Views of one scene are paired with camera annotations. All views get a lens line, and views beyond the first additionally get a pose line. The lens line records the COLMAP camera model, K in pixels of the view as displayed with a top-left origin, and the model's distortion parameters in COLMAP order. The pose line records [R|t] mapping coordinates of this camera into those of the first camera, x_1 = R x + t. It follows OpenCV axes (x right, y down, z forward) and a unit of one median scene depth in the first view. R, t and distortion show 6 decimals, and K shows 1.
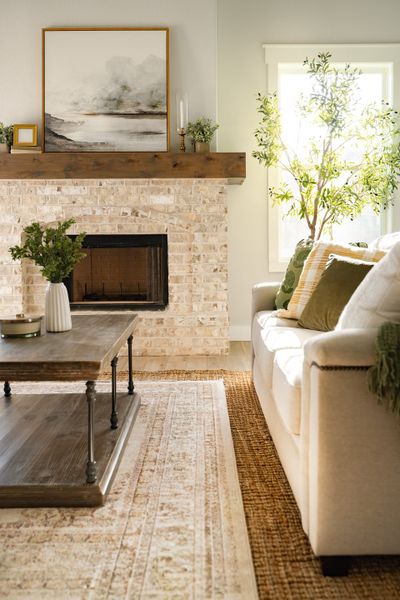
lens RADIAL K [[536.5, 0, 256.1], [0, 536.5, 294.8], [0, 0, 1]] dist [0.001424, -0.008755]
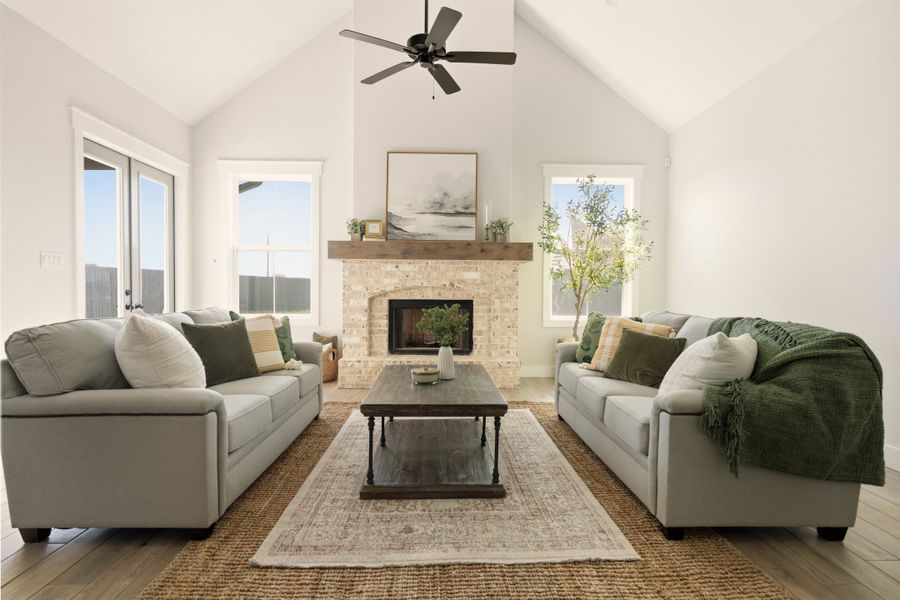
lens RADIAL K [[437.4, 0, 484.5], [0, 437.4, 313.1], [0, 0, 1]] dist [-0.004506, 0.000513]
pose [[0.999671, 0.012628, 0.022305, -0.166477], [-0.011860, 0.999344, -0.034212, -0.042020], [-0.022722, 0.033936, 0.999166, -0.123008]]
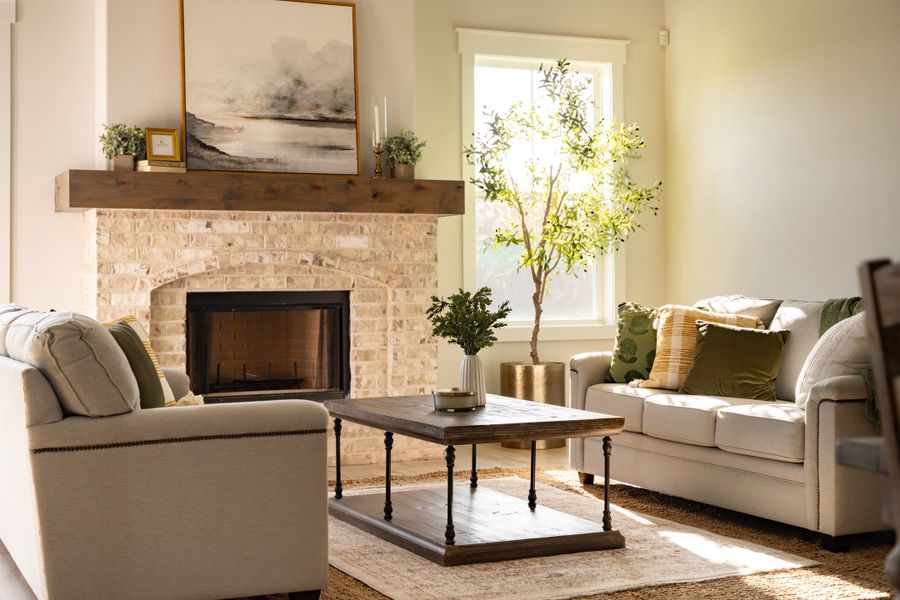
lens RADIAL K [[1310.1, 0, 449.2], [0, 1310.1, 297.1], [0, 0, 1]] dist [0.017419, 0.000000]
pose [[0.915616, -0.004127, 0.402032, -0.755378], [0.036765, 0.996617, -0.073499, 0.025639], [-0.400368, 0.082077, 0.912671, -0.616080]]
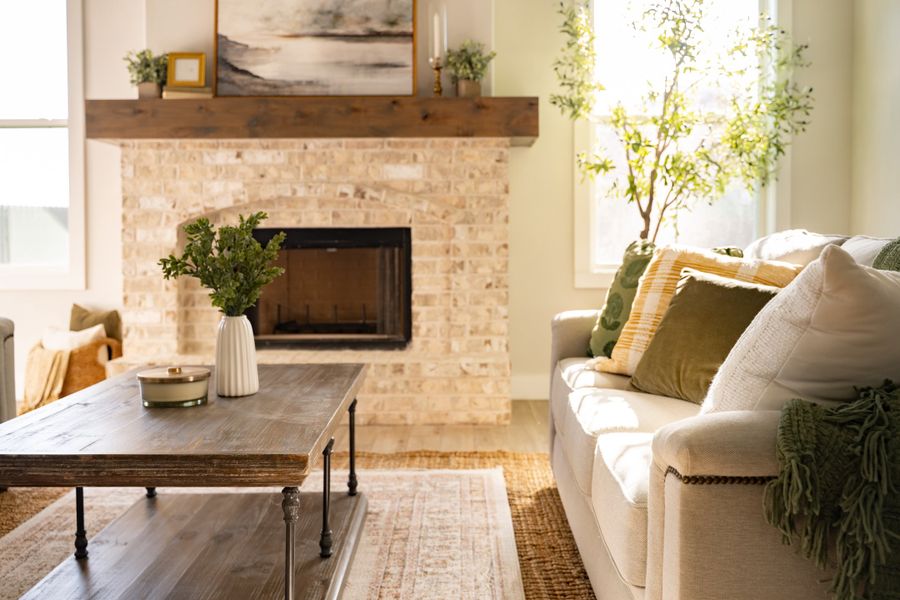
lens RADIAL K [[857.9, 0, 528.9], [0, 857.9, 281.1], [0, 0, 1]] dist [0.003100, 0.000000]
pose [[0.999797, 0.003416, -0.019859, -0.010412], [-0.004150, 0.999306, -0.037024, -0.015070], [0.019719, 0.037099, 0.999117, 0.016597]]
